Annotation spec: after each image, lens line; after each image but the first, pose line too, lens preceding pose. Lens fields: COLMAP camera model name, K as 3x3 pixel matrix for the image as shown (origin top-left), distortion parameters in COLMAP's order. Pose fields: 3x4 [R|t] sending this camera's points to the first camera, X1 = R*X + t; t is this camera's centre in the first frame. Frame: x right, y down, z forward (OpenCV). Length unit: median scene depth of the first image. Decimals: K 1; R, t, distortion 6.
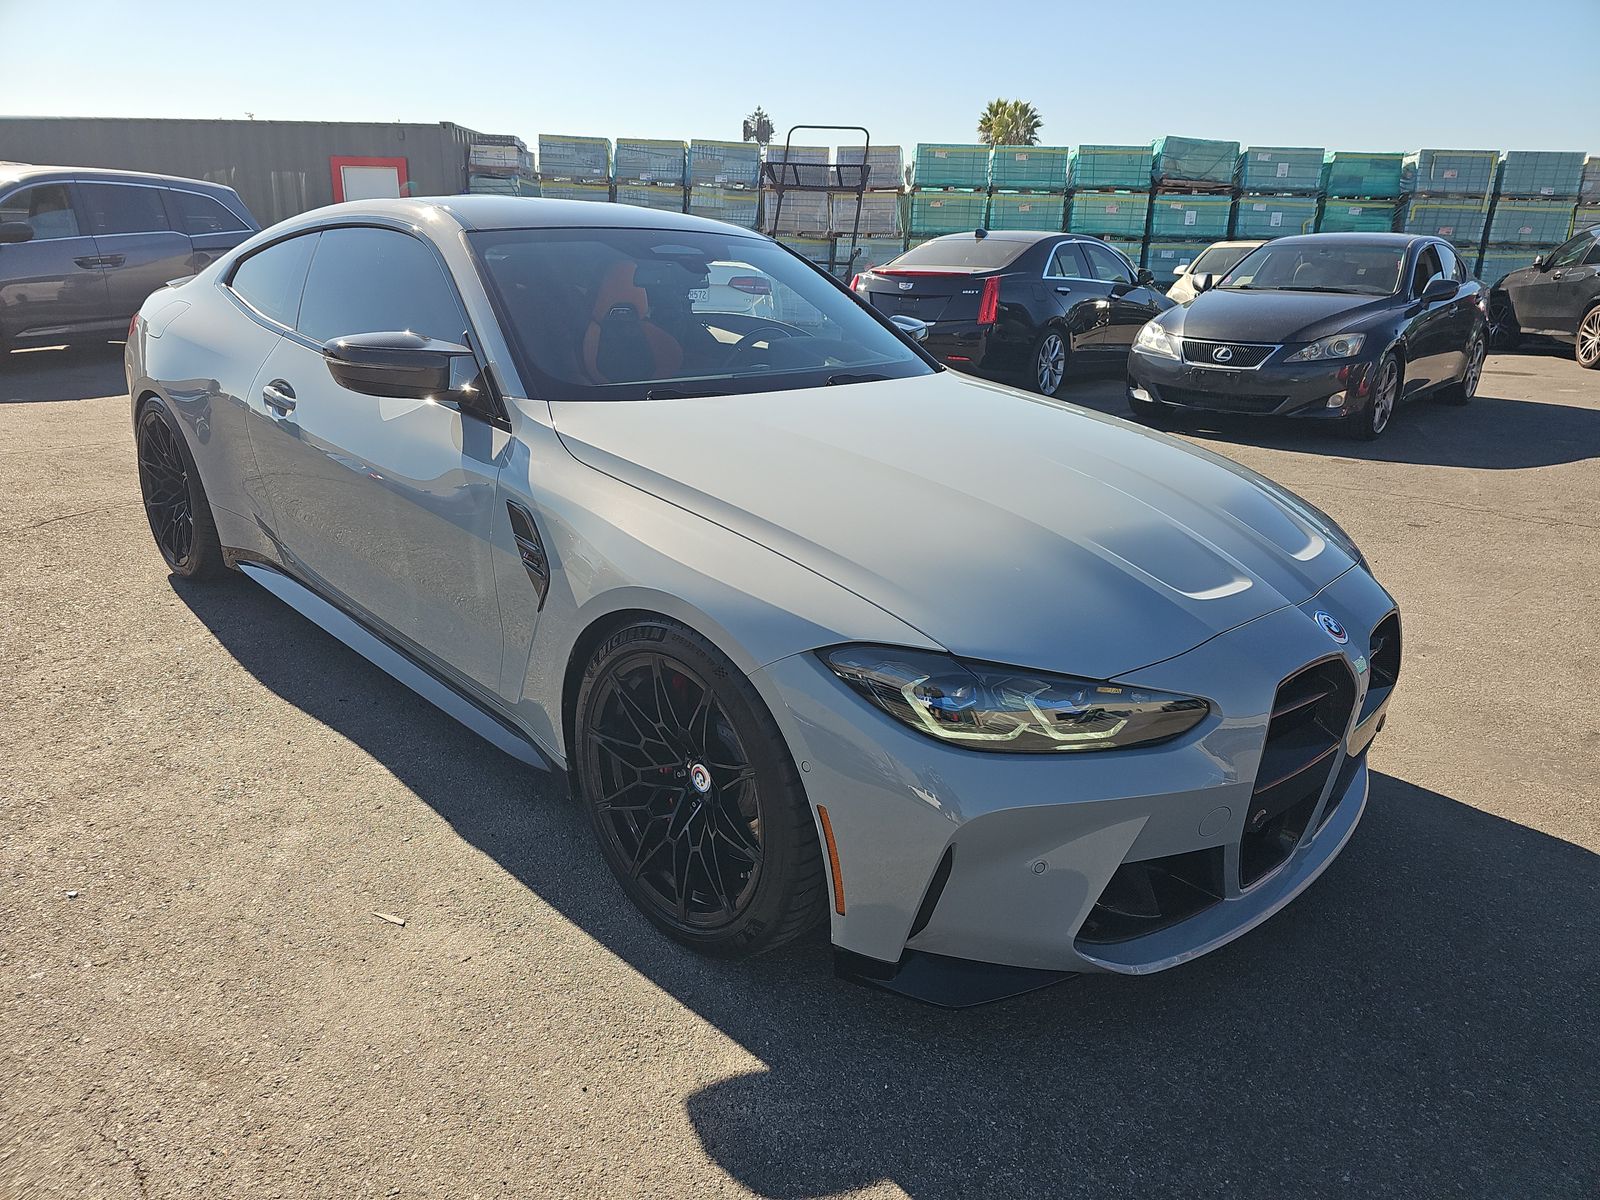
lens RADIAL K [[1067.8, 0, 800.0], [0, 1067.8, 600.0], [0, 0, 1]] dist [0.085633, -0.096537]
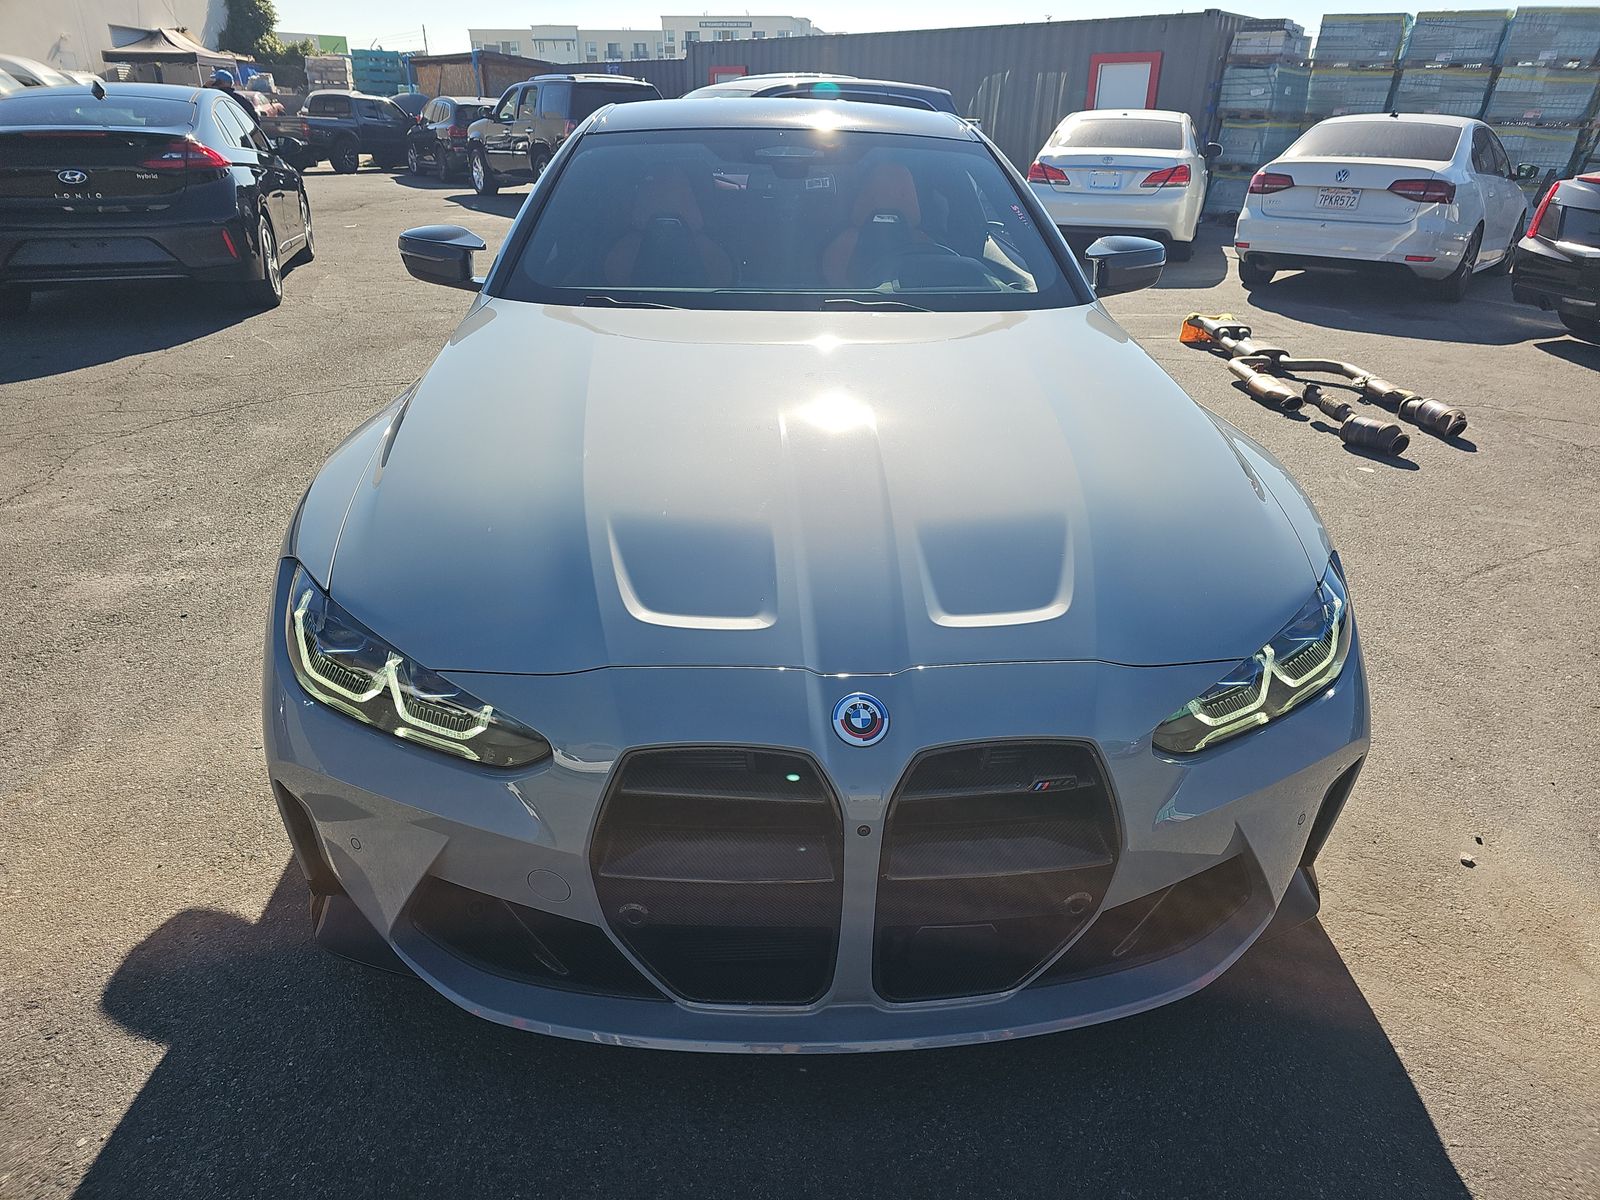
lens RADIAL K [[1070.0, 0, 800.0], [0, 1070.0, 600.0], [0, 0, 1]] dist [0.026262, -0.025672]
pose [[0.748009, 0.259734, -0.610754, 0.101749], [-0.207348, 0.965634, 0.156707, -0.017421], [0.630467, 0.009421, 0.776159, 0.053287]]
